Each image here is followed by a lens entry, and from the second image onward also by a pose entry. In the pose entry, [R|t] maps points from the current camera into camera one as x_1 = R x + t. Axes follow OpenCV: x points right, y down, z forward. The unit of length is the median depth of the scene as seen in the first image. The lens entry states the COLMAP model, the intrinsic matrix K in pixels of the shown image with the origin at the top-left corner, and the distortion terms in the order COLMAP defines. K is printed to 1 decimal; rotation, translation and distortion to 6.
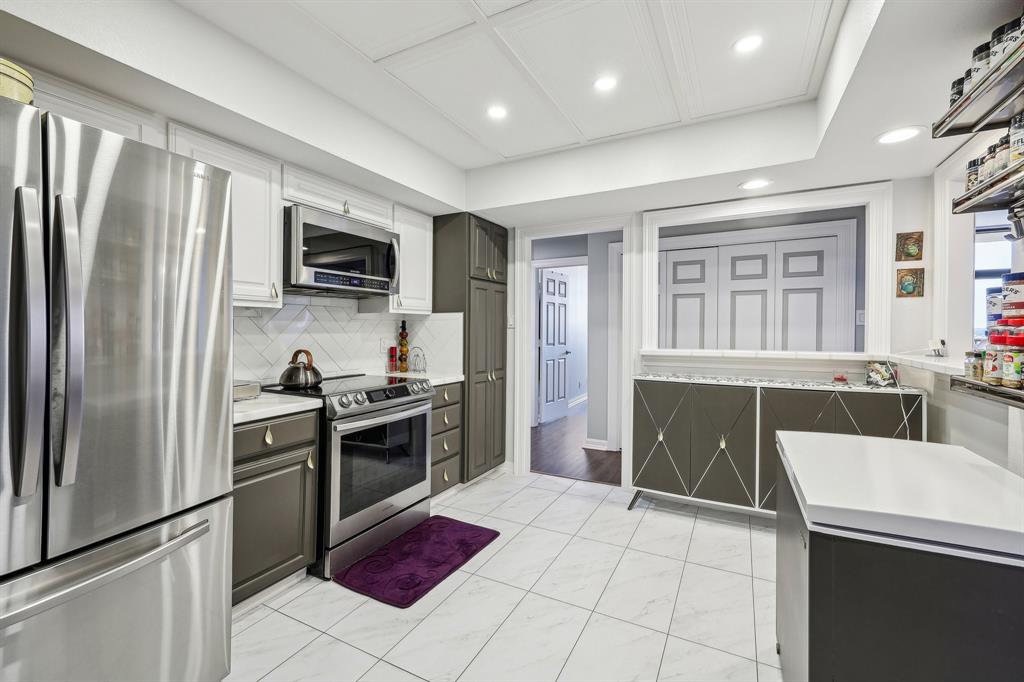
lens RADIAL K [[427.2, 0, 525.0], [0, 427.2, 342.4], [0, 0, 1]] dist [0.001350, -0.000094]
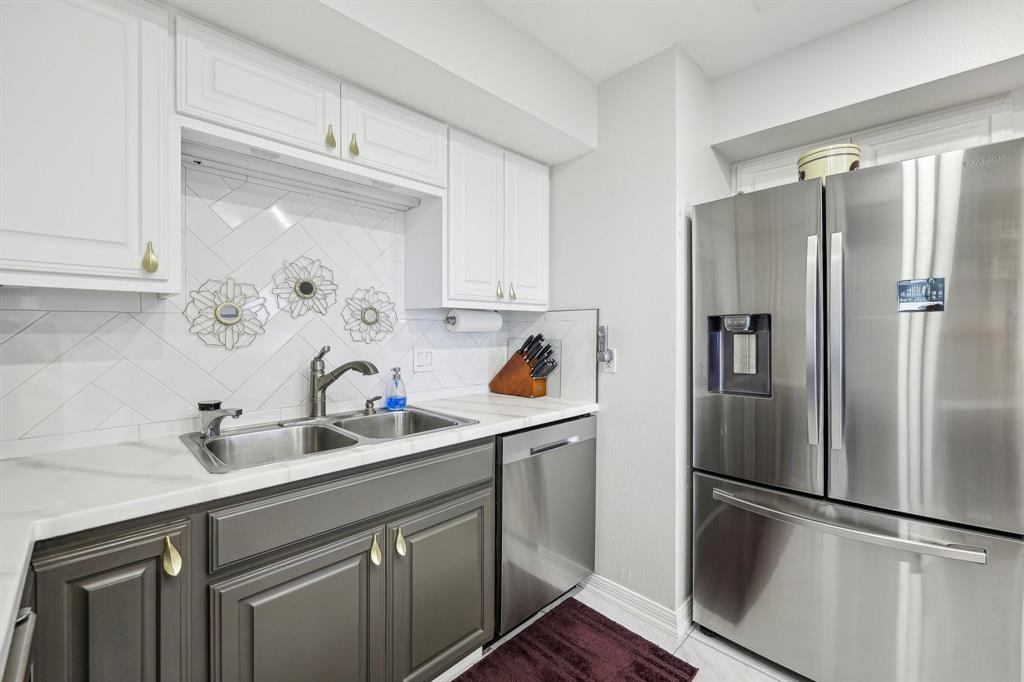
lens RADIAL K [[427.2, 0, 513.2], [0, 427.2, 336.3], [0, 0, 1]] dist [0.001350, -0.000094]
pose [[-0.306491, 0.008545, -0.951835, 0.228444], [-0.028722, 0.999421, 0.018220, -0.006293], [0.951440, 0.032923, -0.306069, 0.209317]]
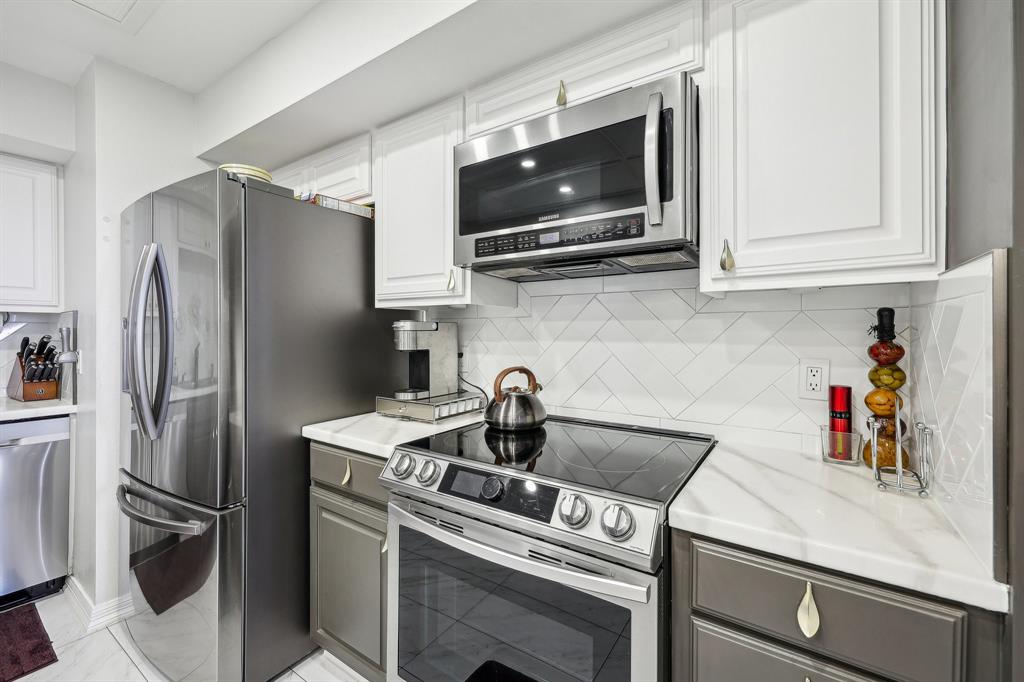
lens RADIAL K [[427.2, 0, 512.9], [0, 427.2, 337.5], [0, 0, 1]] dist [0.001350, -0.000094]
pose [[-0.132689, 0.005248, -0.991144, 0.097526], [-0.032121, 0.999438, 0.009592, -0.033353], [0.990637, 0.033110, -0.132446, 1.093675]]
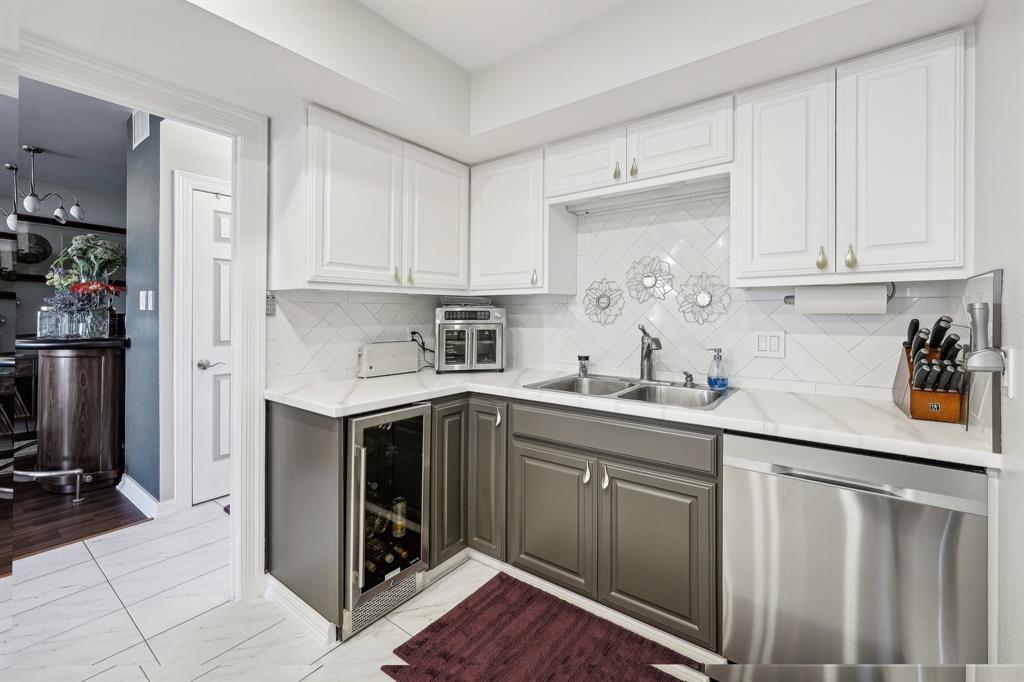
lens RADIAL K [[427.2, 0, 528.6], [0, 427.2, 315.5], [0, 0, 1]] dist [0.001350, -0.000094]
pose [[-0.987419, 0.001514, 0.158118, -0.230276], [0.007724, 0.999222, 0.038668, -0.024433], [-0.157936, 0.039403, -0.986663, 0.618303]]
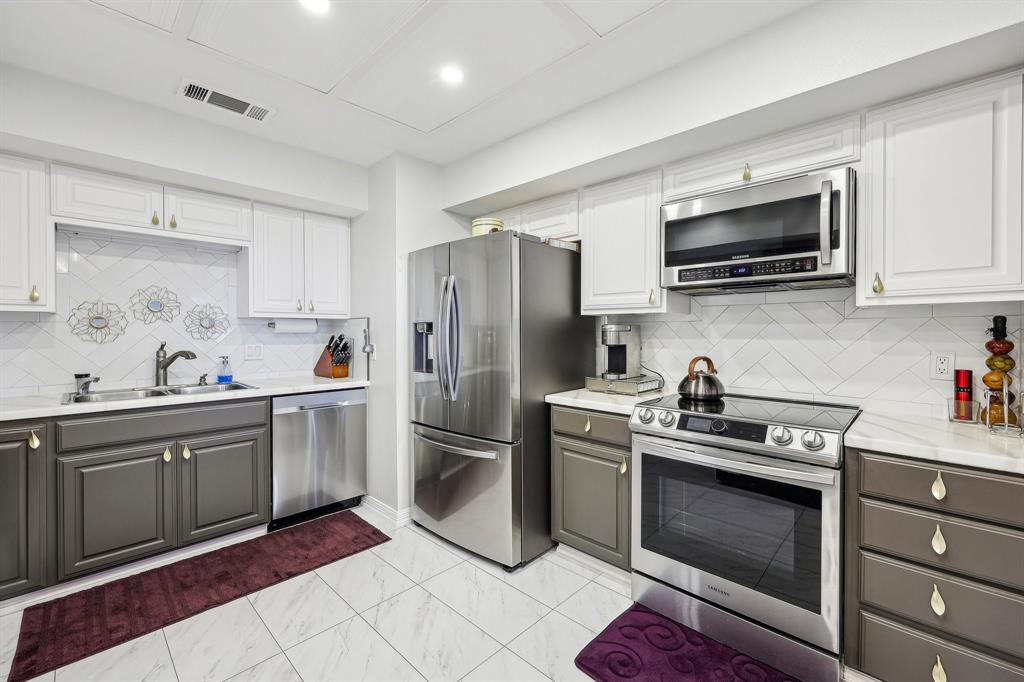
lens RADIAL K [[427.2, 0, 511.3], [0, 427.2, 338.9], [0, 0, 1]] dist [0.001350, -0.000094]
pose [[-0.300700, 0.011309, -0.953652, 0.456337], [-0.030878, 0.999290, 0.021587, -0.028397], [0.953219, 0.035938, -0.300137, 0.902611]]
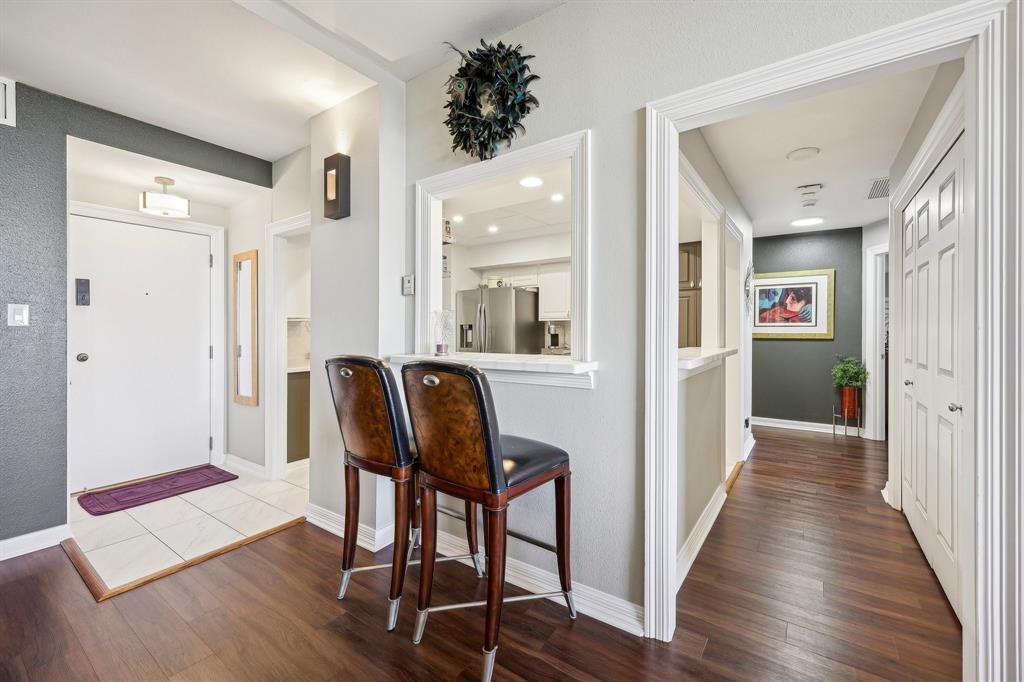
lens RADIAL K [[427.2, 0, 507.8], [0, 427.2, 340.7], [0, 0, 1]] dist [0.001350, -0.000094]
pose [[-0.147294, 0.023283, -0.988819, 1.804183], [-0.025204, 0.999310, 0.027284, -0.020049], [0.988772, 0.028941, -0.146605, 0.929392]]
